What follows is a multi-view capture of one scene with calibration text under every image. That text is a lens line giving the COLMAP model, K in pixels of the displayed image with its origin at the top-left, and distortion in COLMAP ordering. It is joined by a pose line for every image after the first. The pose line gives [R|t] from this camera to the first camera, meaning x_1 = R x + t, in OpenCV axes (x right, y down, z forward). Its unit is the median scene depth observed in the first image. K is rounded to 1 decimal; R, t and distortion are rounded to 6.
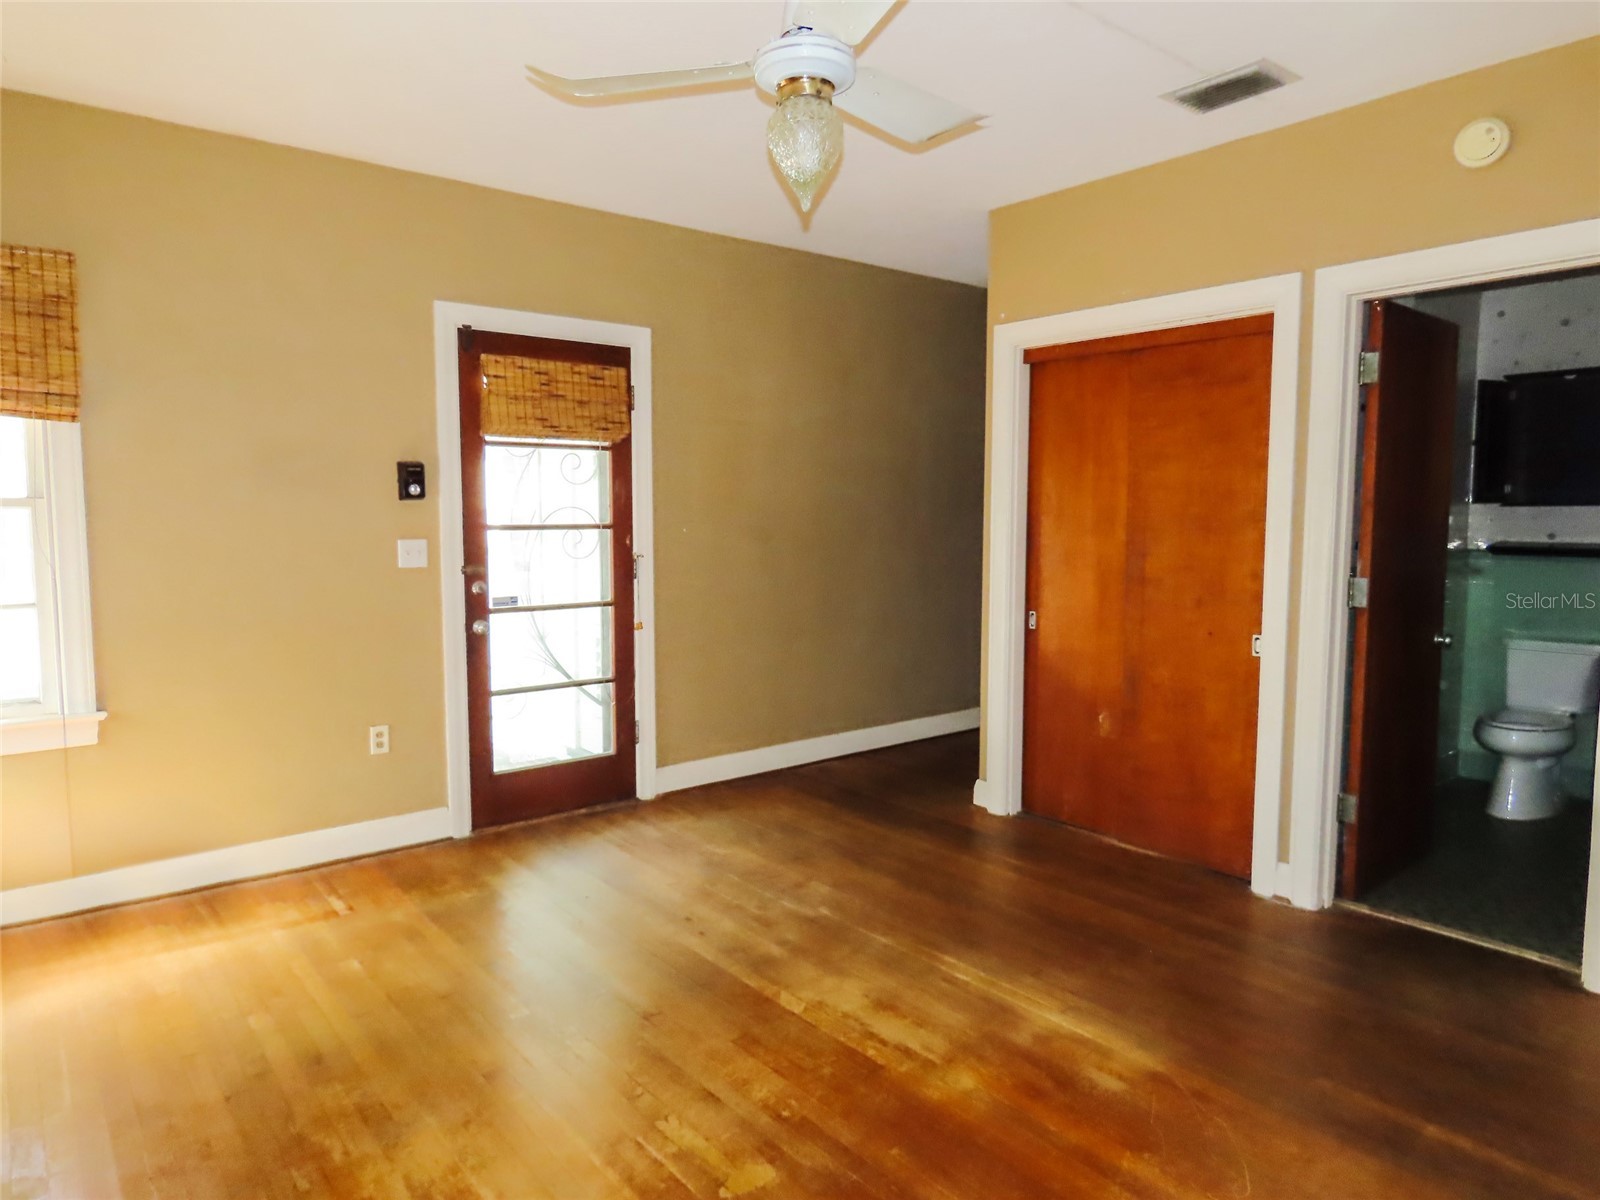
lens RADIAL K [[1019.6, 0, 800.0], [0, 1019.6, 600.0], [0, 0, 1]] dist [0.000268, -0.000239]
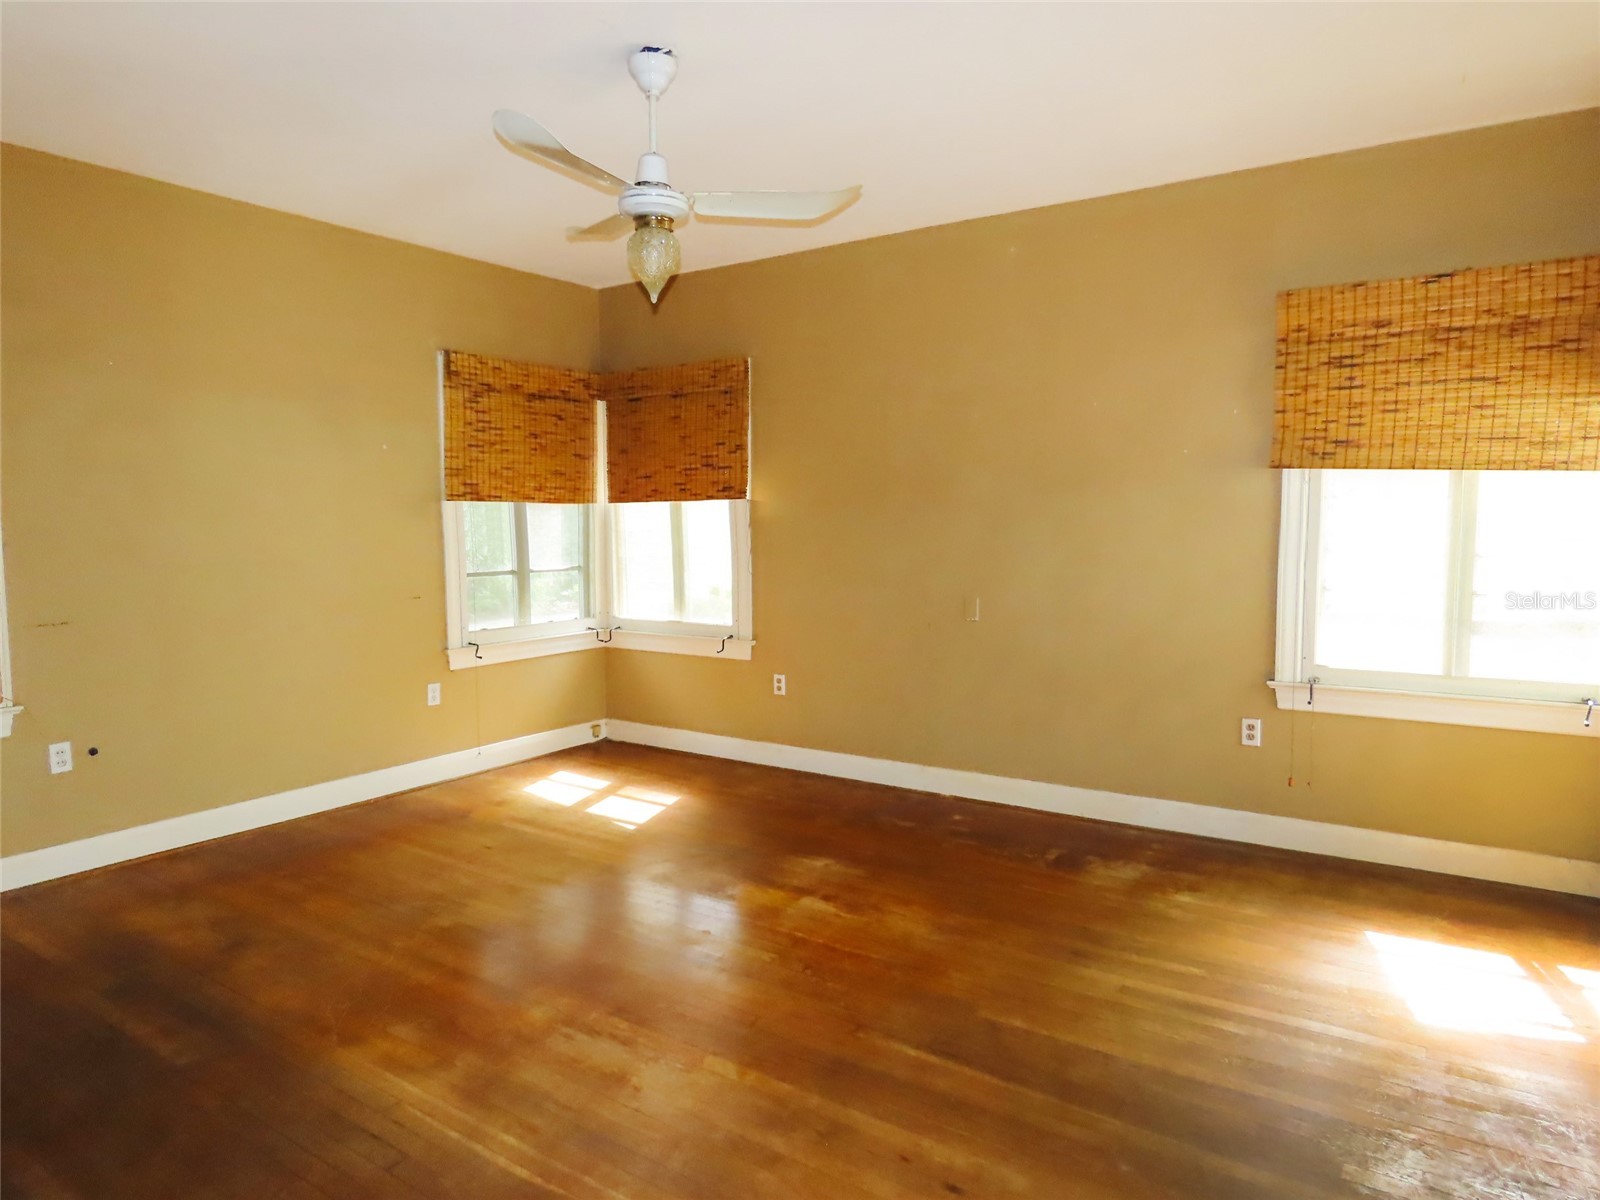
lens RADIAL K [[1019.6, 0, 800.0], [0, 1019.6, 600.0], [0, 0, 1]] dist [0.000268, -0.000239]
pose [[-0.959656, 0.030210, -0.279551, 0.164210], [-0.015954, 0.986760, 0.161403, -0.148535], [0.280725, 0.159352, -0.946467, 1.842059]]
